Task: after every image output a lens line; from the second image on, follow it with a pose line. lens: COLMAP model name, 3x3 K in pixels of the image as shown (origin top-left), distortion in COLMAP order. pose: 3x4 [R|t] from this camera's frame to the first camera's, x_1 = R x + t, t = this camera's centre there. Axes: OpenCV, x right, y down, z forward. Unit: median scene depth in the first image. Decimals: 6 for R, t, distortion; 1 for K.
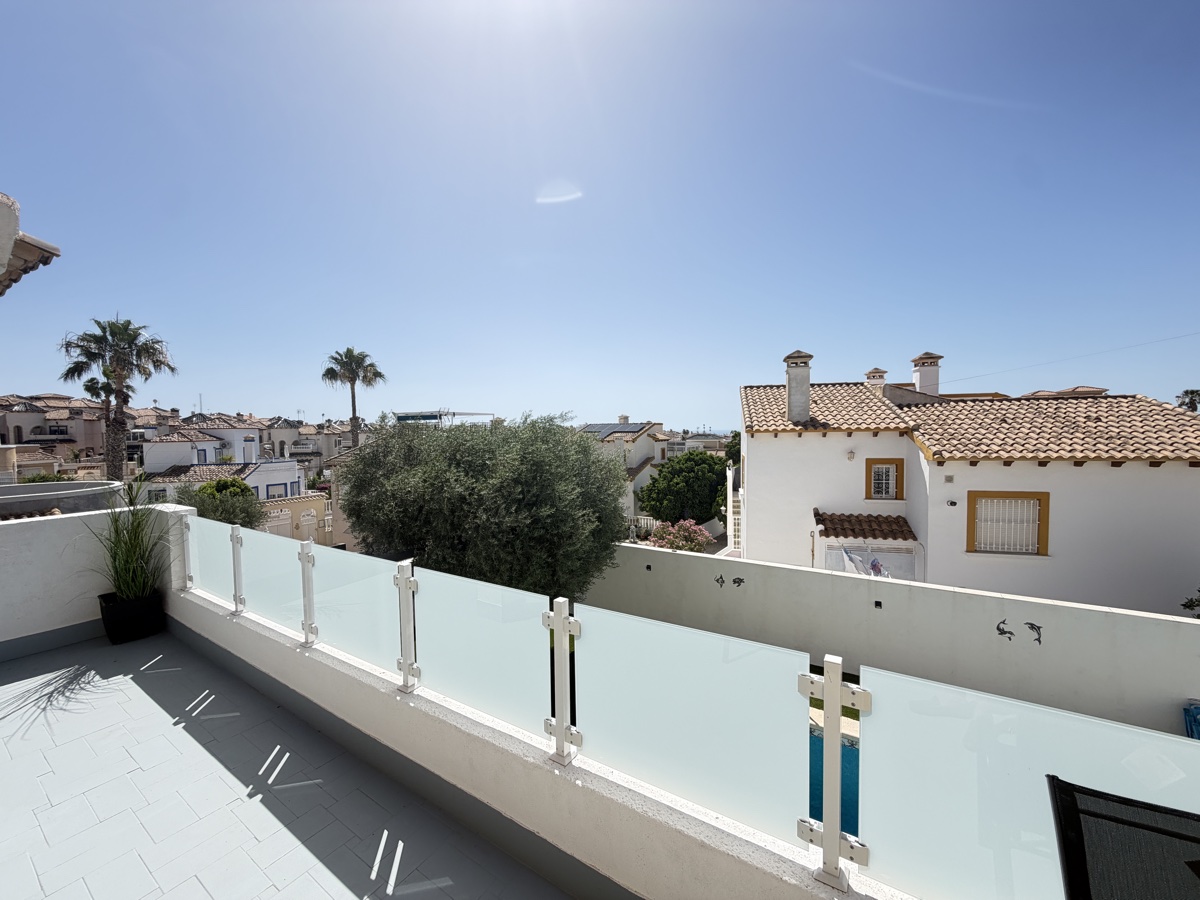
lens RADIAL K [[478.5, 0, 597.9], [0, 478.5, 452.4], [0, 0, 1]] dist [0.000404, -0.000781]
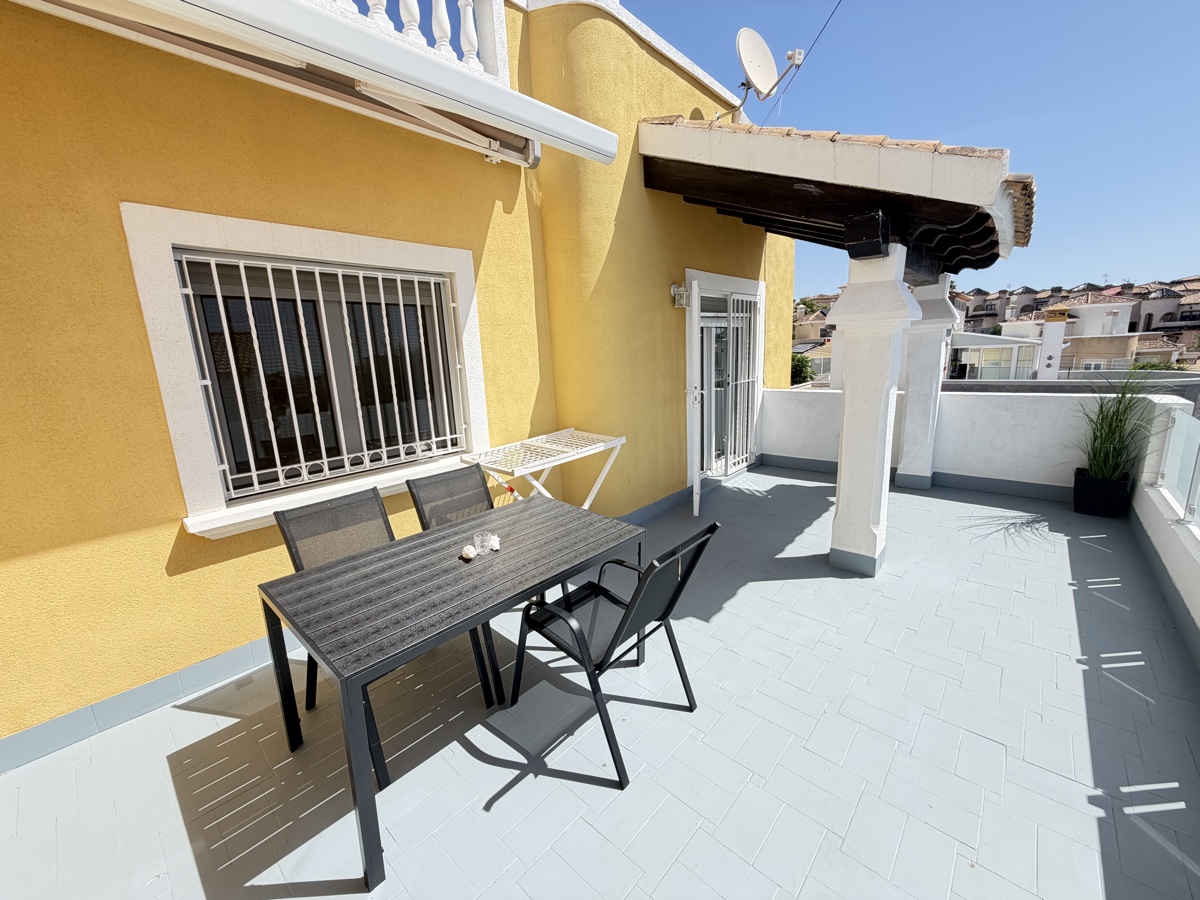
lens RADIAL K [[478.5, 0, 597.9], [0, 478.5, 452.4], [0, 0, 1]] dist [0.000404, -0.000781]
pose [[-0.153615, 0.223167, -0.962600, 0.206507], [0.002830, 0.974258, 0.225418, 0.001493], [0.988127, 0.031904, -0.150292, 0.032790]]
